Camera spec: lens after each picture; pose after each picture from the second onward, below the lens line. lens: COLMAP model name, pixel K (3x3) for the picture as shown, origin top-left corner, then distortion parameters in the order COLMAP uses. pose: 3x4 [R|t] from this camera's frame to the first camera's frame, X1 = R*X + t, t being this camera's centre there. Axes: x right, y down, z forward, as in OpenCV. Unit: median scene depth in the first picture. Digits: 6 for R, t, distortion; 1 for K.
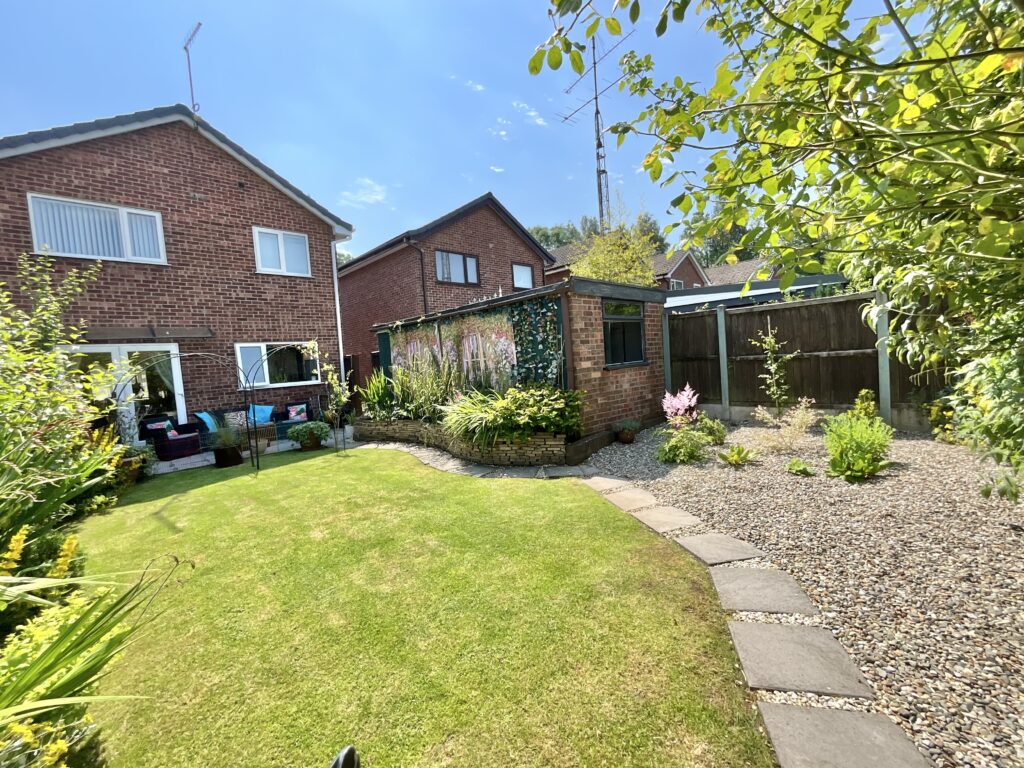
lens RADIAL K [[417.5, 0, 516.2], [0, 417.5, 384.5], [0, 0, 1]] dist [-0.000438, -0.000142]
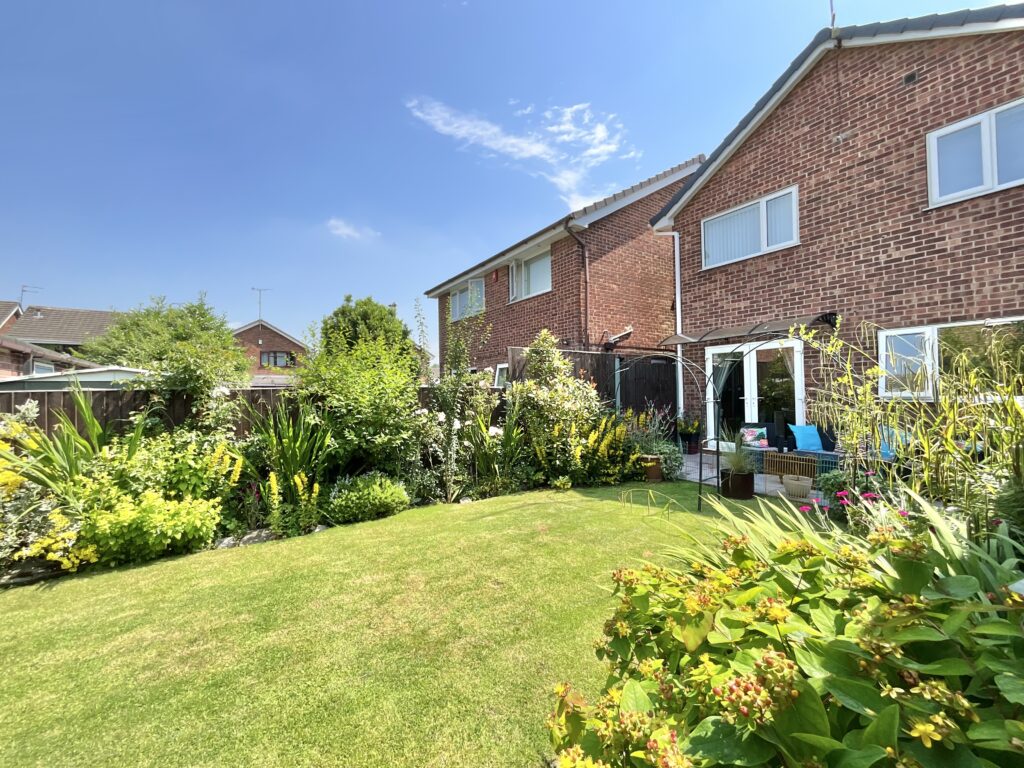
lens RADIAL K [[417.5, 0, 513.0], [0, 417.5, 383.9], [0, 0, 1]] dist [-0.000438, -0.000142]
pose [[-0.203310, 0.051507, -0.977759, 0.110939], [-0.031203, 0.997767, 0.059049, -0.037779], [0.978617, 0.042514, -0.201249, 0.603440]]
